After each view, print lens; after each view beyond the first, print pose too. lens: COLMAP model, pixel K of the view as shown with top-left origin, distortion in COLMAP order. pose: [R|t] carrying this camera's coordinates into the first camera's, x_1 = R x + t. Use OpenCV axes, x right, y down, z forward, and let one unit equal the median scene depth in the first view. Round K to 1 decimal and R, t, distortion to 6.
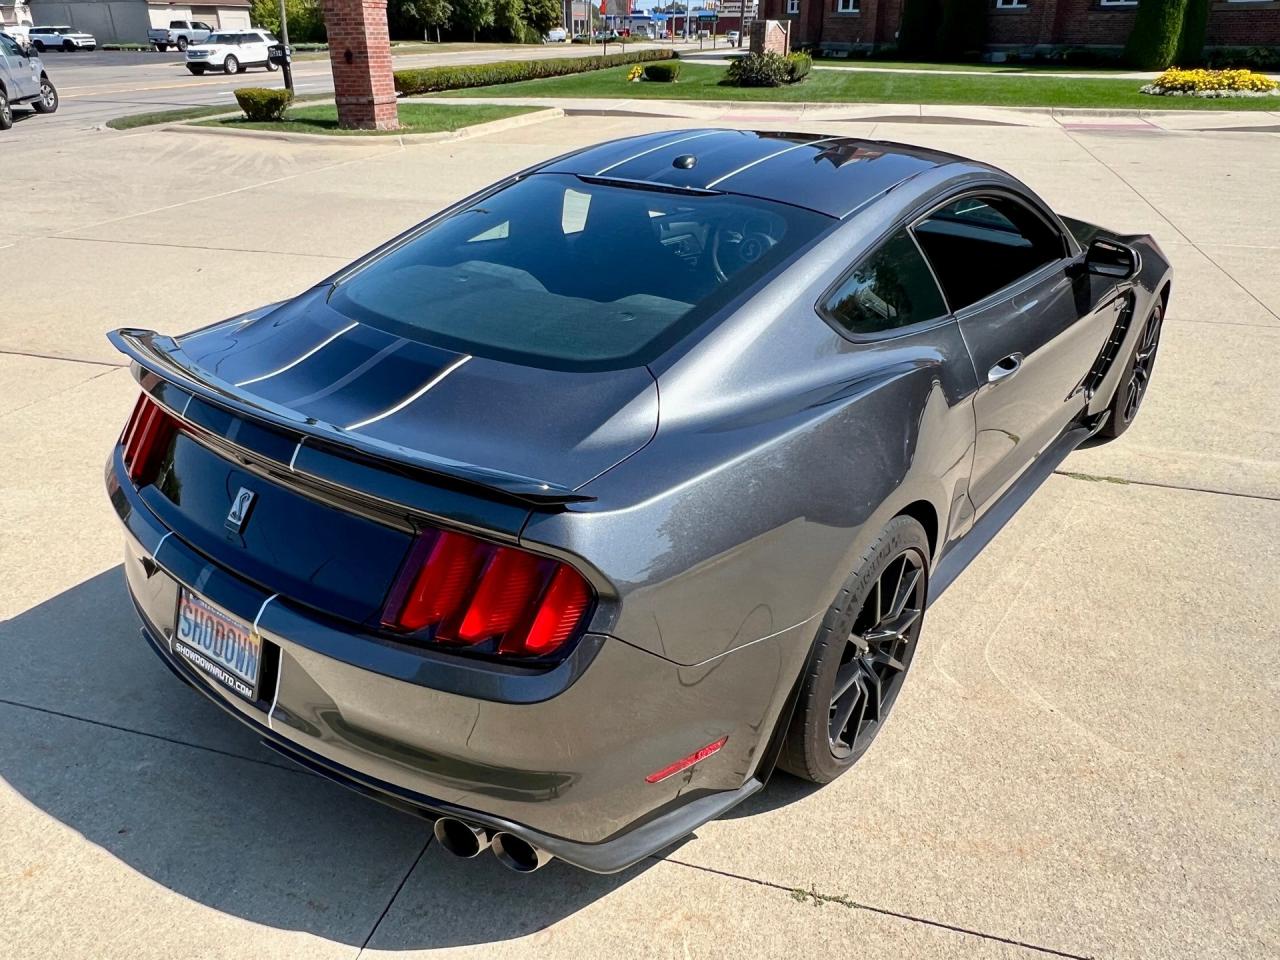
lens RADIAL K [[942.0, 0, 636.2], [0, 942.0, 477.4], [0, 0, 1]] dist [-0.003372, 0.000406]
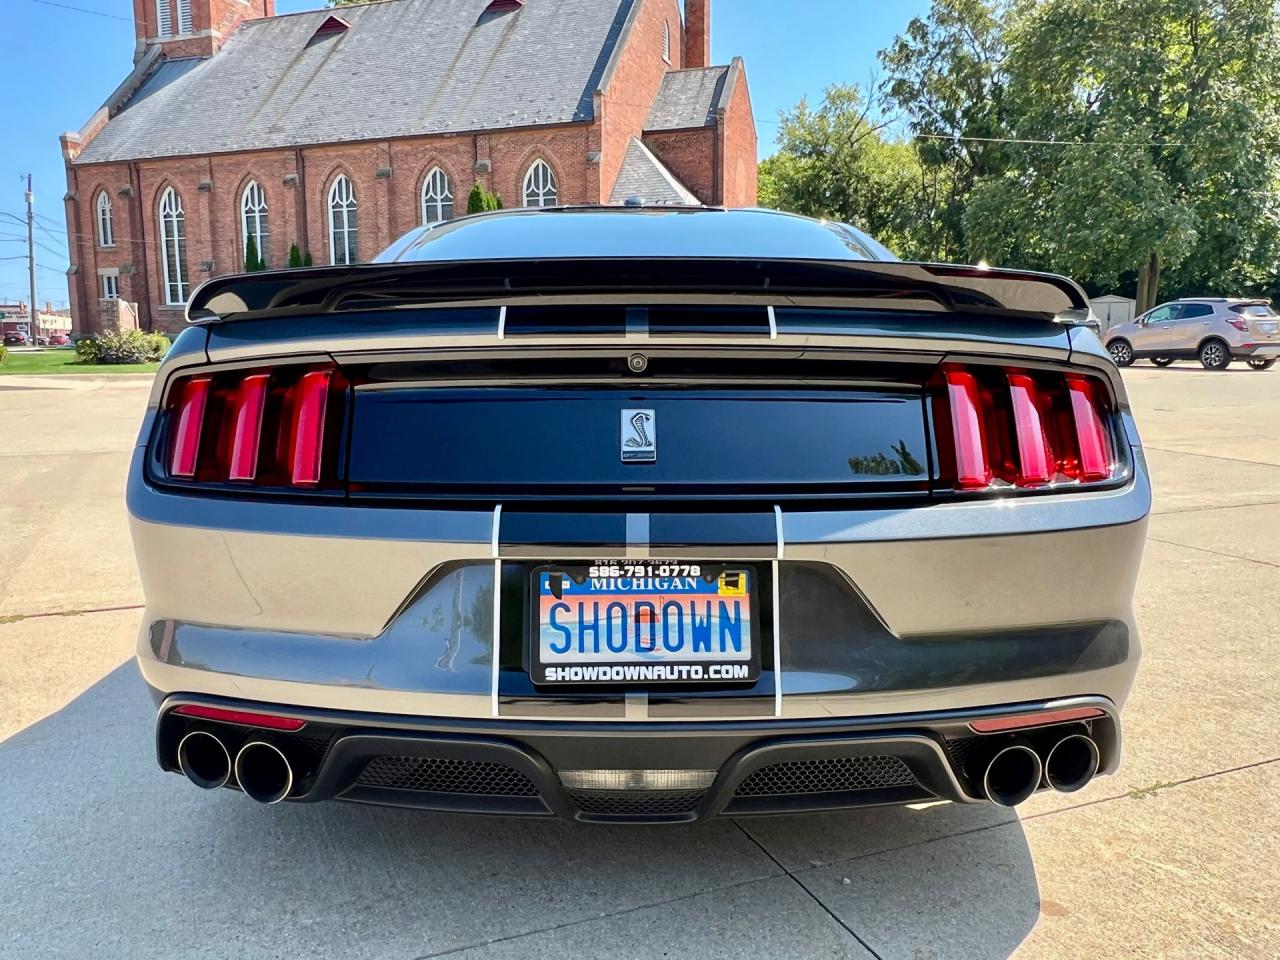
lens RADIAL K [[978.4, 0, 640.0], [0, 978.4, 480.0], [0, 0, 1]] dist [-0.004411, -0.000228]
pose [[0.779845, -0.092400, 0.619116, -0.815624], [0.272514, 0.940516, -0.202895, 0.202230], [-0.563541, 0.326944, 0.758636, 0.419762]]
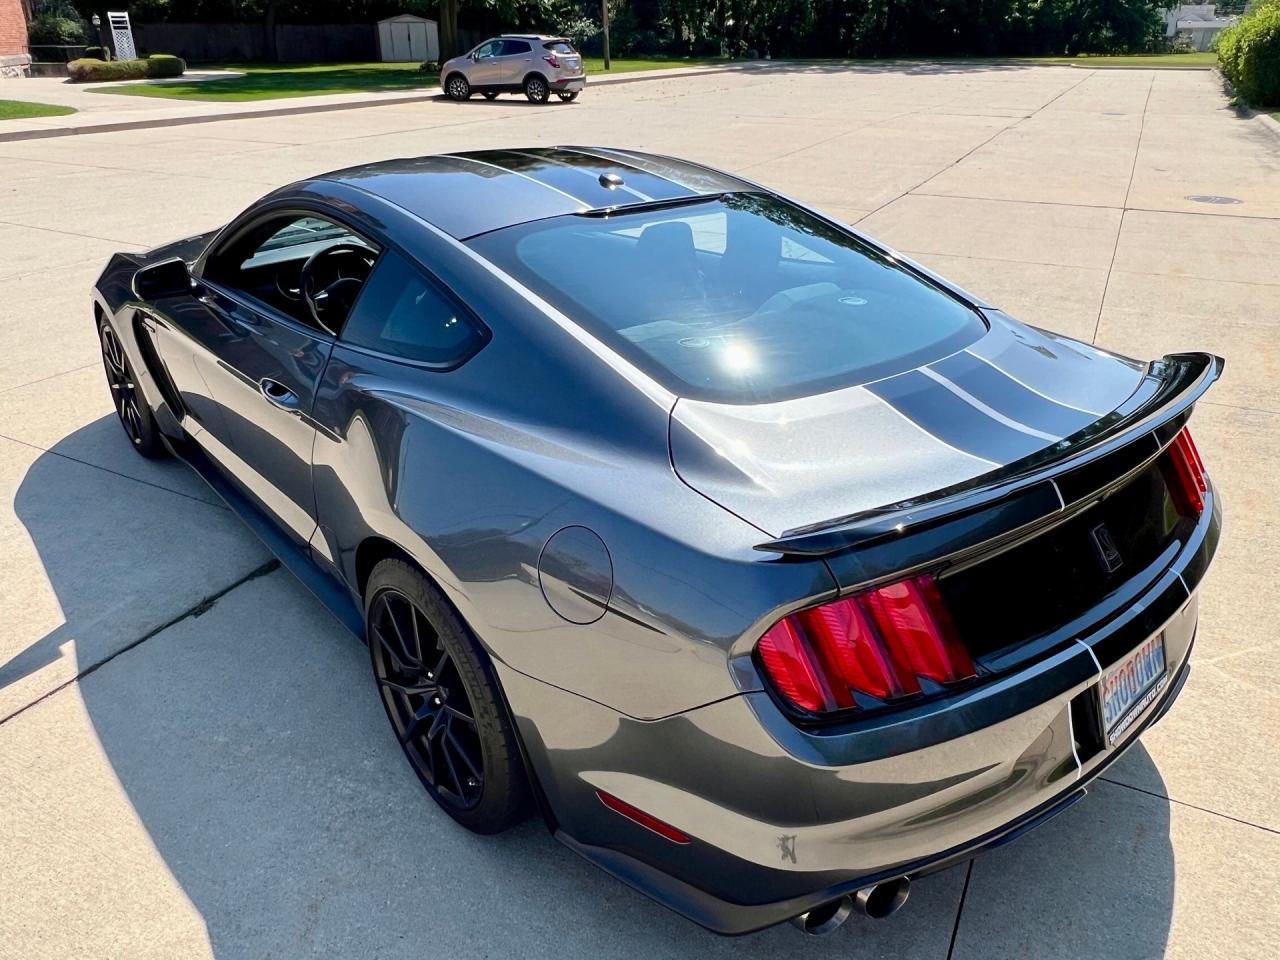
lens RADIAL K [[928.0, 0, 640.0], [0, 928.0, 480.0], [0, 0, 1]] dist [-0.006267, 0.001802]
pose [[0.187088, -0.429944, 0.883259, -1.214212], [0.429969, 0.844272, 0.319893, -0.488882], [-0.883247, 0.319925, 0.342816, 0.995811]]
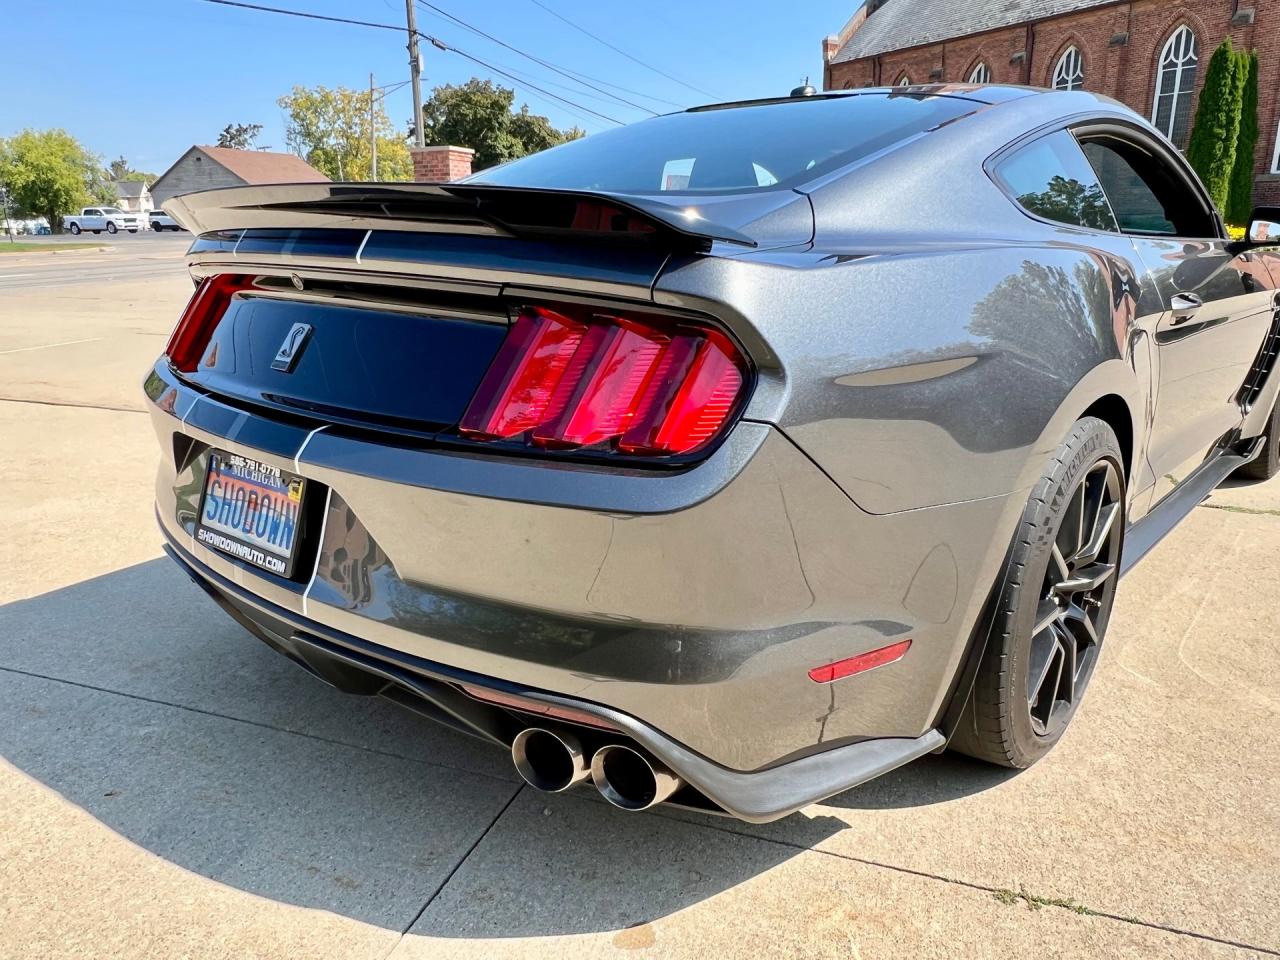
lens RADIAL K [[928.0, 0, 640.0], [0, 928.0, 480.0], [0, 0, 1]] dist [-0.006267, 0.001802]
pose [[0.998400, 0.012916, -0.055043, -0.070139], [-0.022253, 0.984745, -0.172577, 0.257868], [0.051974, 0.173526, 0.983457, 0.233106]]
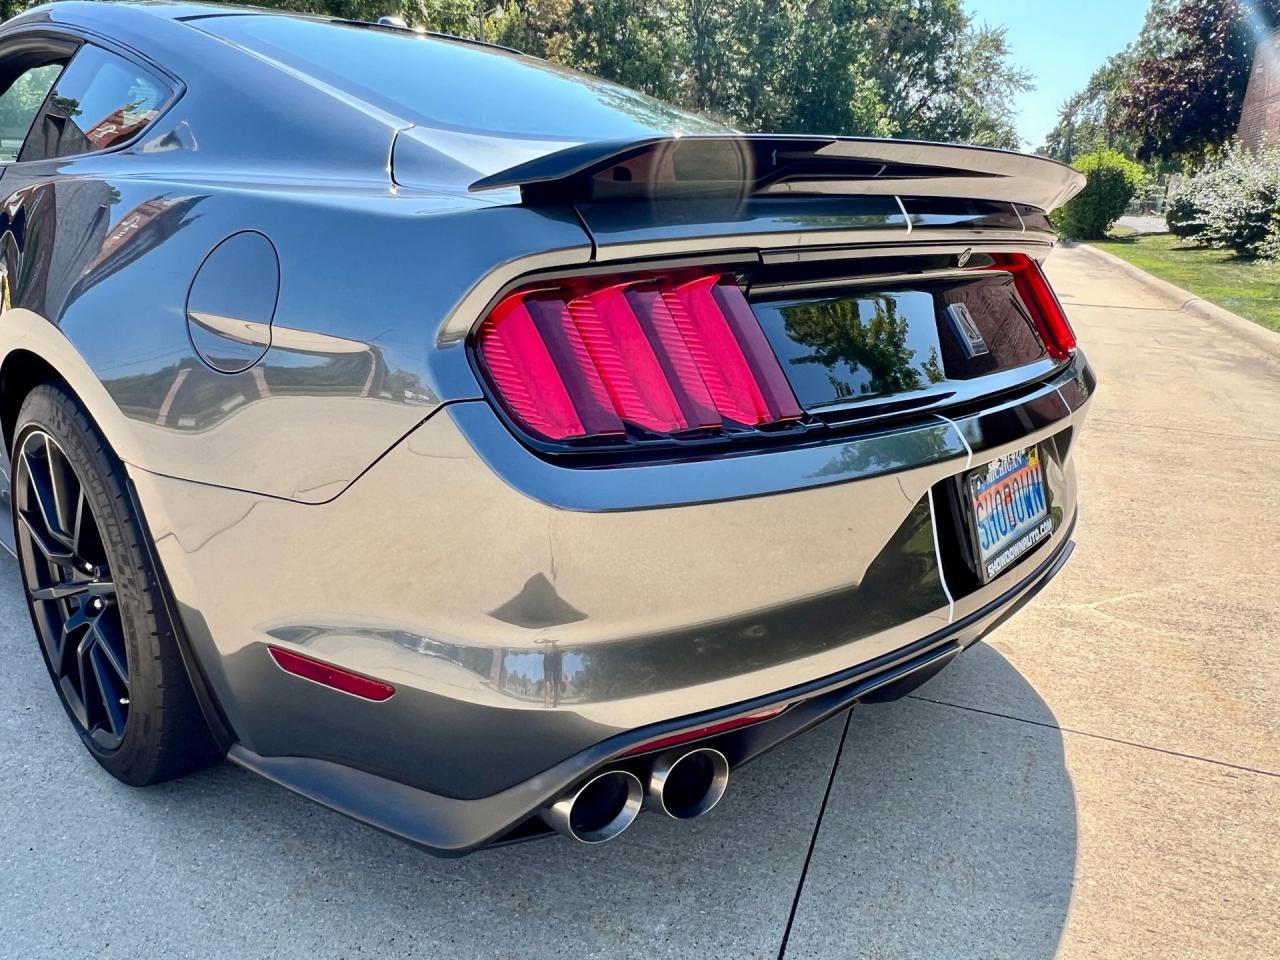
lens RADIAL K [[928.0, 0, 640.0], [0, 928.0, 480.0], [0, 0, 1]] dist [-0.006267, 0.001802]
pose [[0.067803, -0.306921, 0.949317, -1.086642], [0.393255, 0.882695, 0.257295, -0.140965], [-0.916926, 0.355878, 0.180547, 1.065324]]
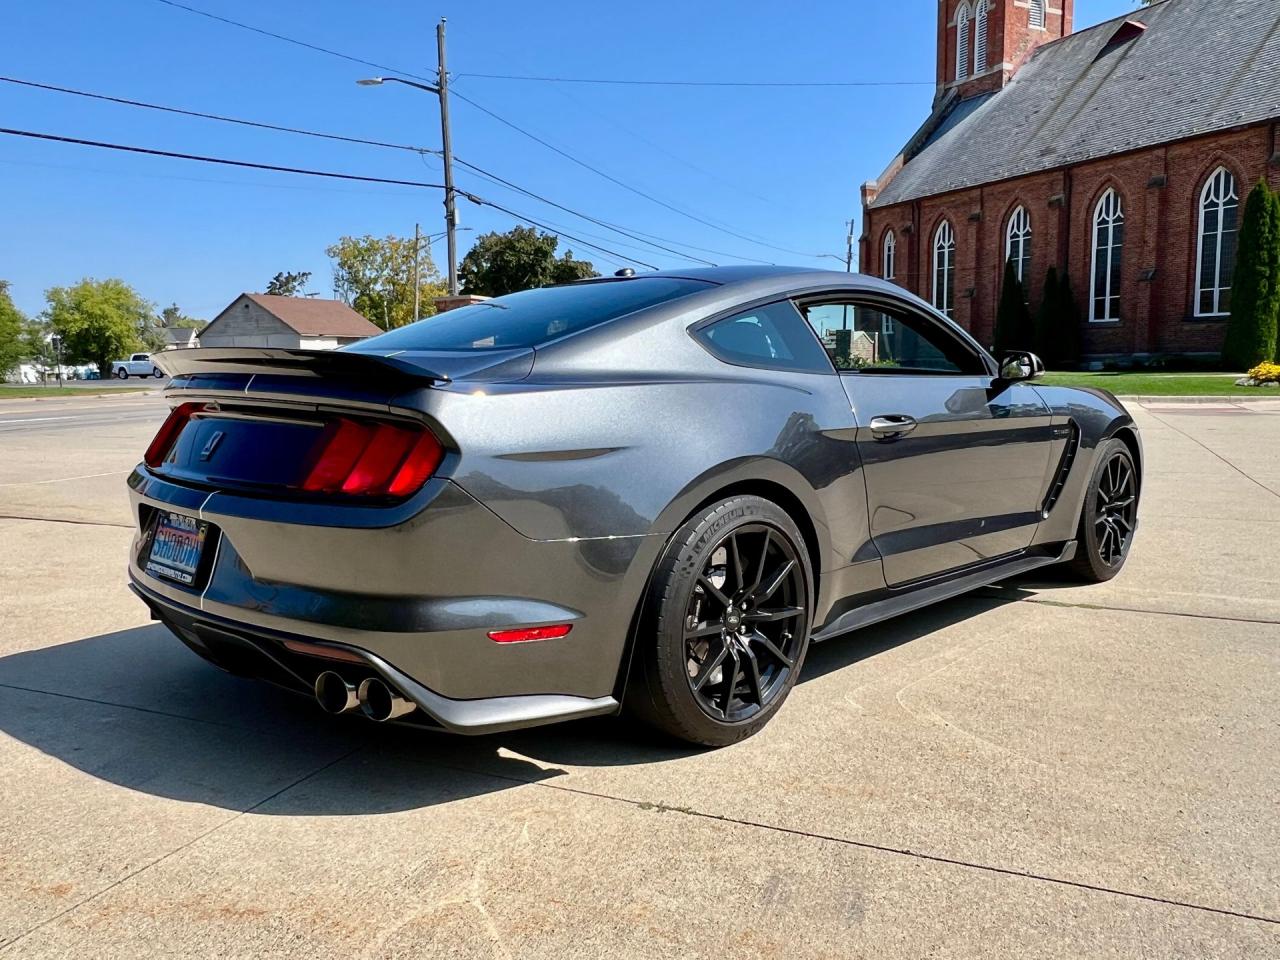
lens RADIAL K [[993.1, 0, 635.0], [0, 993.1, 478.3], [0, 0, 1]] dist [-0.003323, -0.000817]
pose [[0.993295, 0.003769, -0.115548, 0.289813], [-0.041025, 0.945915, -0.321809, 0.454086], [0.108086, 0.324391, 0.939727, -0.184572]]
